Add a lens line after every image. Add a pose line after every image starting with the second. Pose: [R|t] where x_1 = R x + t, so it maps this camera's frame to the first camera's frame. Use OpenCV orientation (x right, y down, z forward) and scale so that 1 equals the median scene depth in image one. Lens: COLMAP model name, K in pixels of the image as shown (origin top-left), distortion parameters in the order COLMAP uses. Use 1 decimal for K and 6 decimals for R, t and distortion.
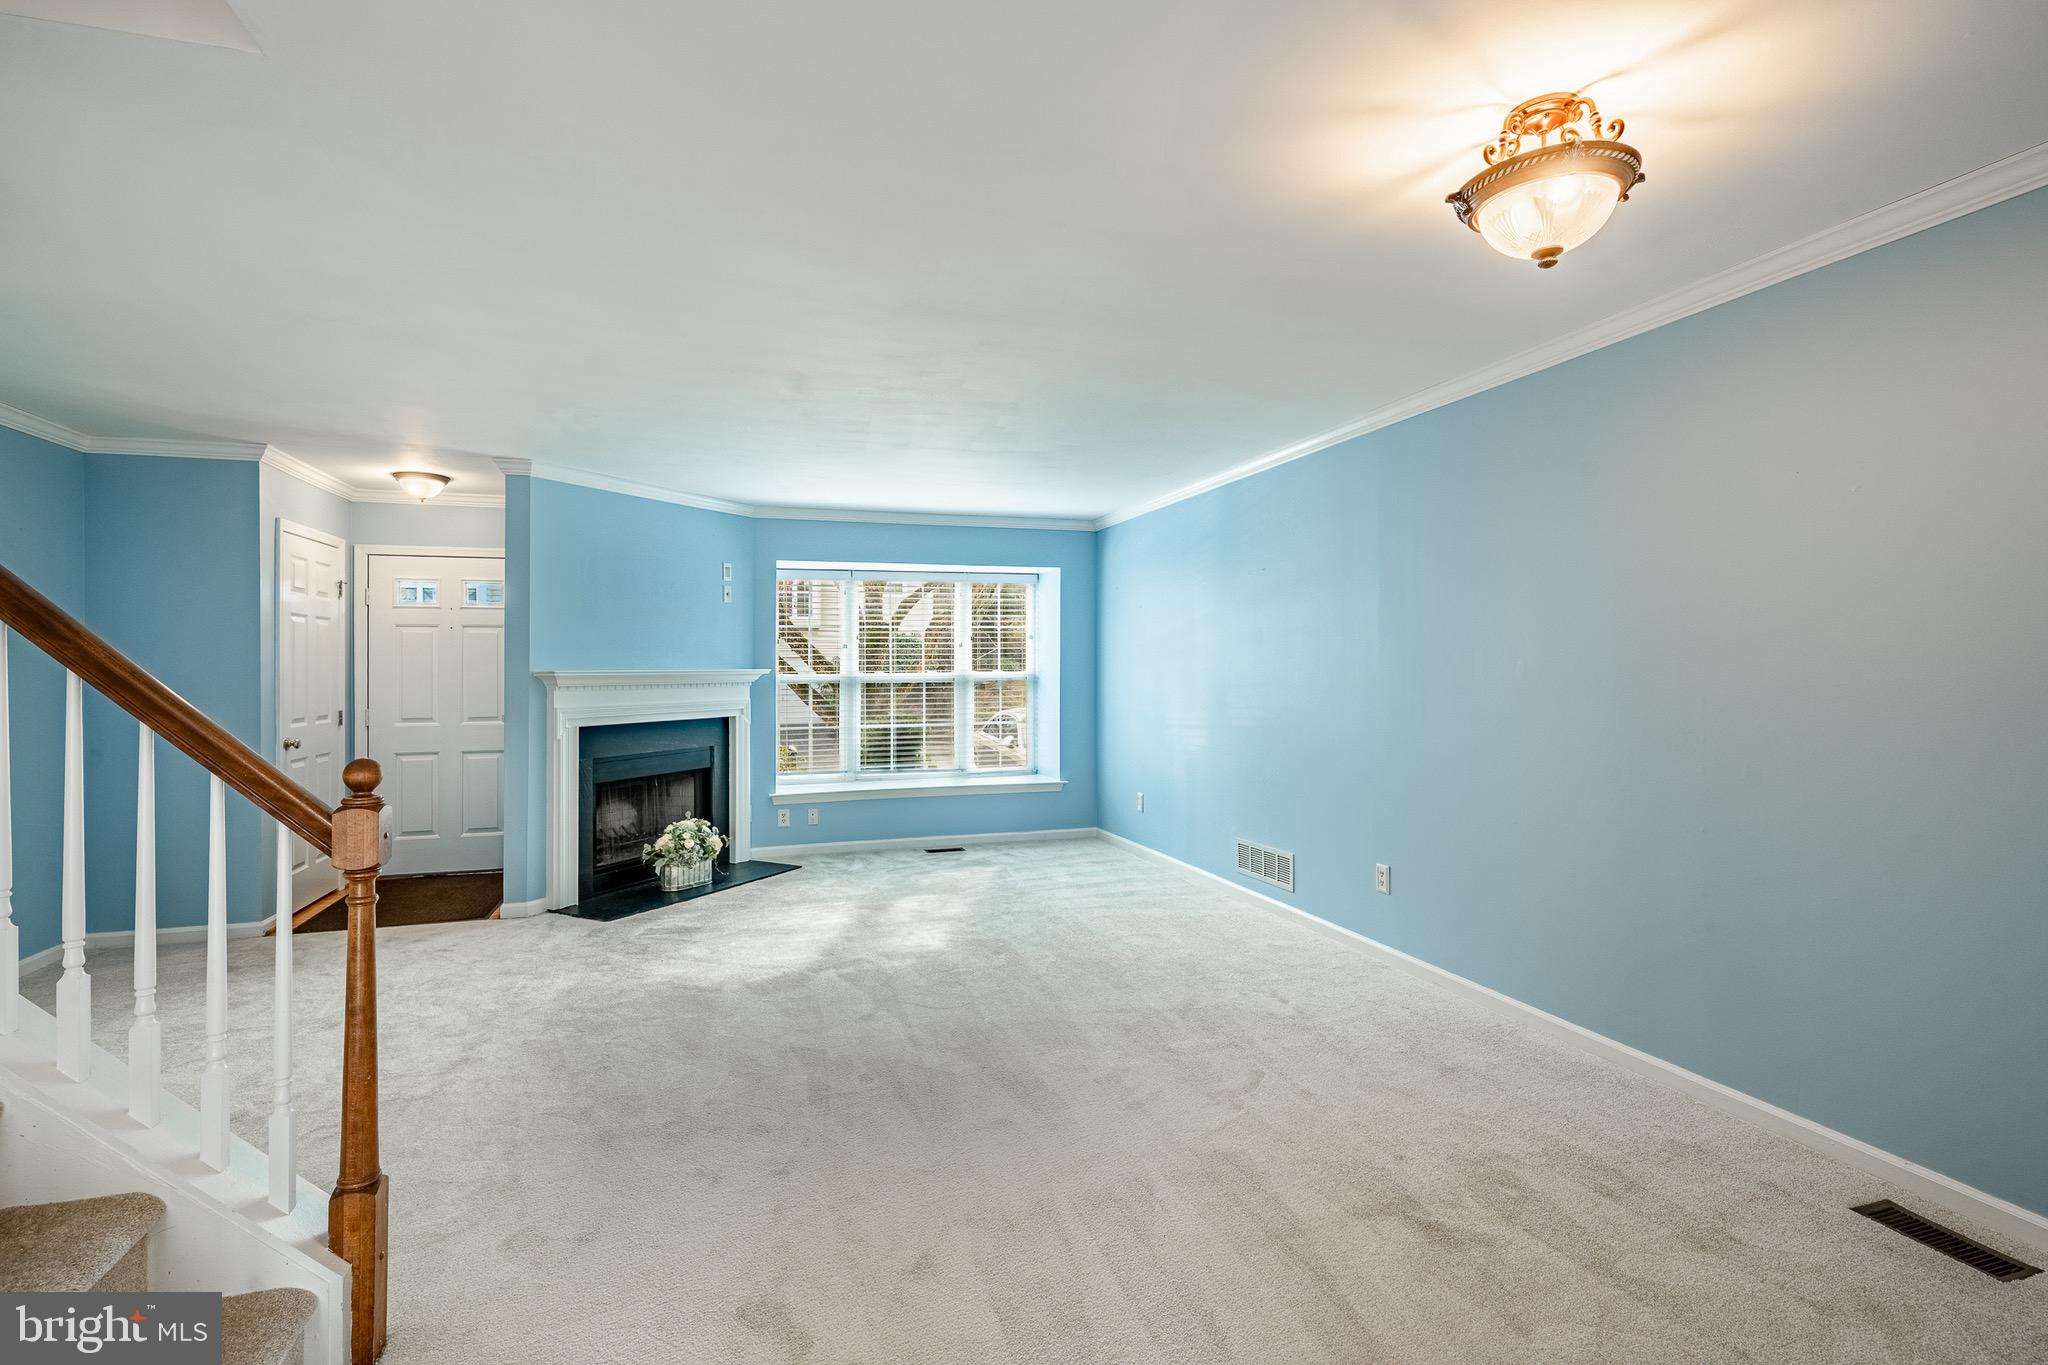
lens RADIAL K [[959.2, 0, 994.7], [0, 959.2, 662.8], [0, 0, 1]] dist [-0.002951, 0.000413]
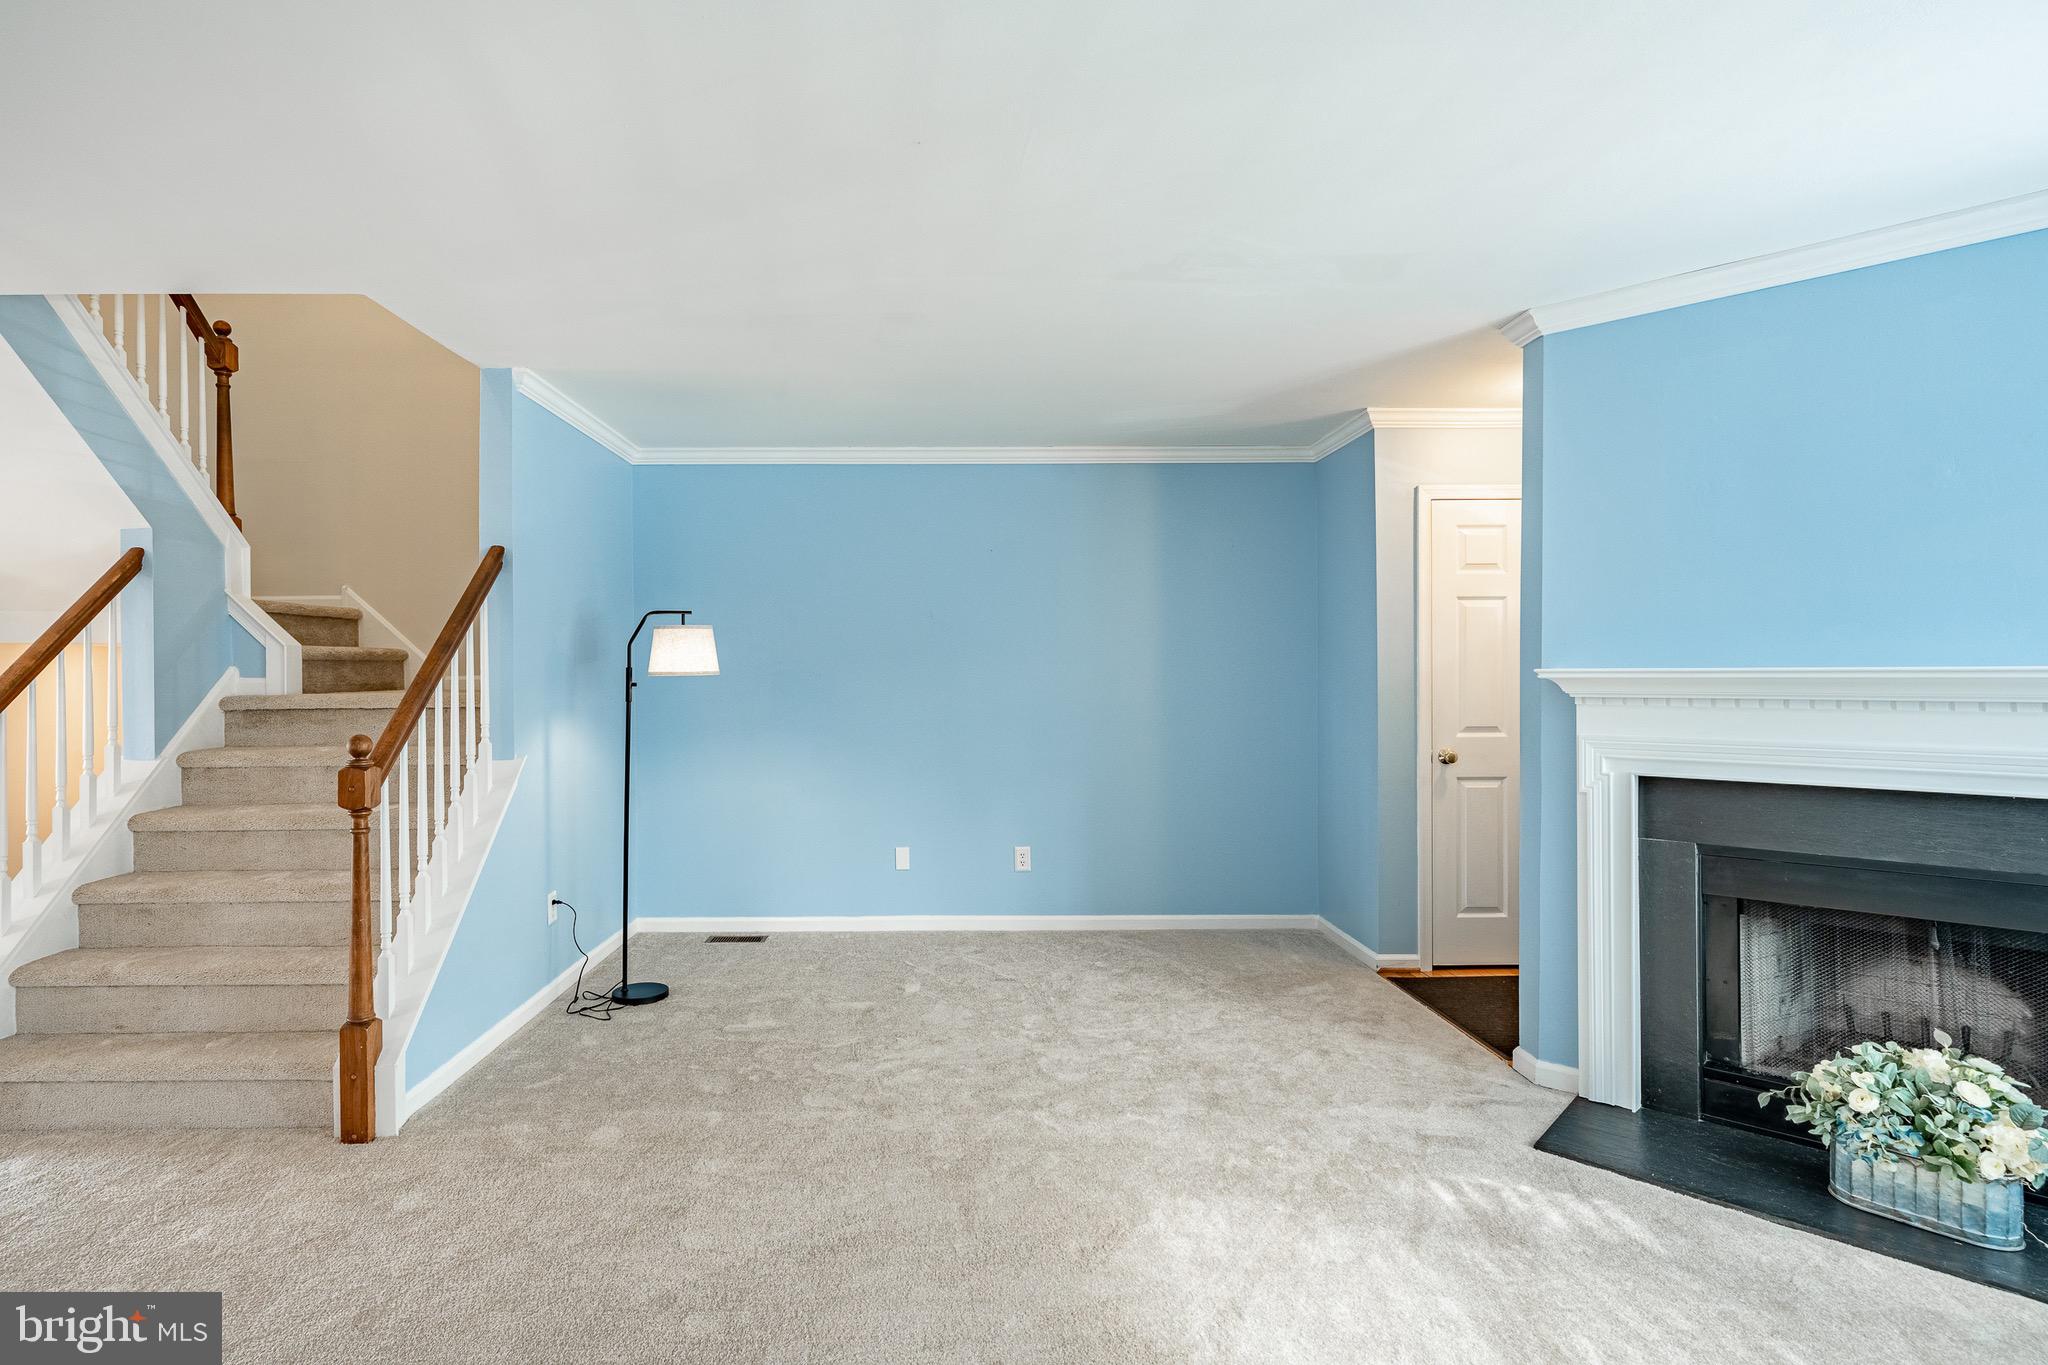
lens RADIAL K [[997.2, 0, 959.8], [0, 997.2, 680.3], [0, 0, 1]] dist [-0.002366, -0.000192]
pose [[-0.278107, 0.013256, -0.960459, 0.162656], [0.011199, 0.999882, 0.010557, 0.004144], [0.960485, -0.007820, -0.278223, 0.678860]]
